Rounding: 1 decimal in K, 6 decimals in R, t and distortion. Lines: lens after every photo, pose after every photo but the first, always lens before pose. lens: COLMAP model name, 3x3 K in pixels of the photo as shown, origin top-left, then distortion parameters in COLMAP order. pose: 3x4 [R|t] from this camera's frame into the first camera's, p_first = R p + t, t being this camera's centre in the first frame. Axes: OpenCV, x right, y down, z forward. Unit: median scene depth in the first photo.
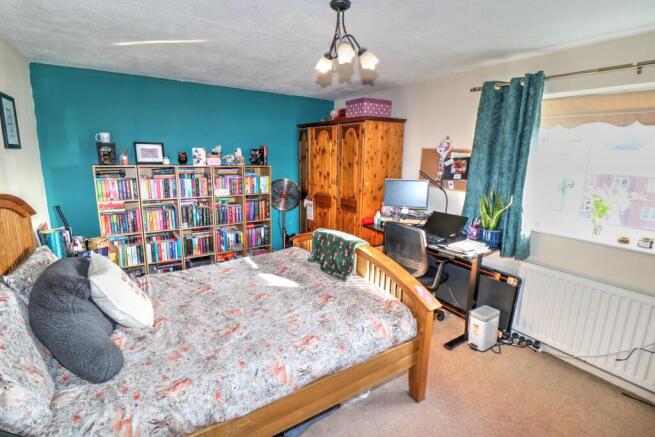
lens RADIAL K [[306.4, 0, 320.7], [0, 306.4, 212.0], [0, 0, 1]] dist [0.005173, -0.015828]
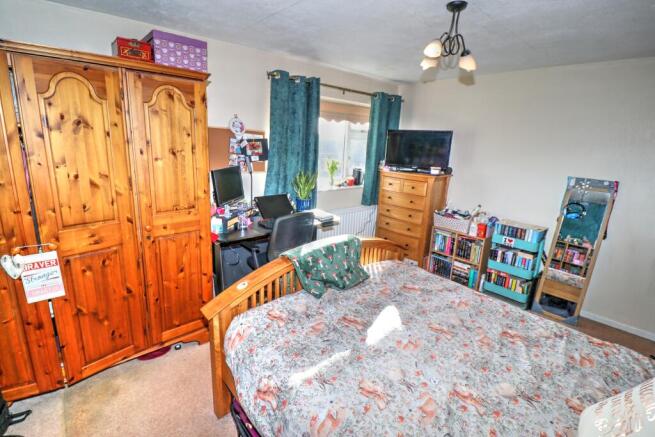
lens RADIAL K [[306.4, 0, 320.7], [0, 306.4, 212.0], [0, 0, 1]] dist [0.005173, -0.015828]
pose [[-0.139936, -0.249744, 0.958147, -0.686571], [0.138061, 0.953294, 0.268643, -0.221274], [-0.980488, 0.169875, -0.098920, 1.084583]]
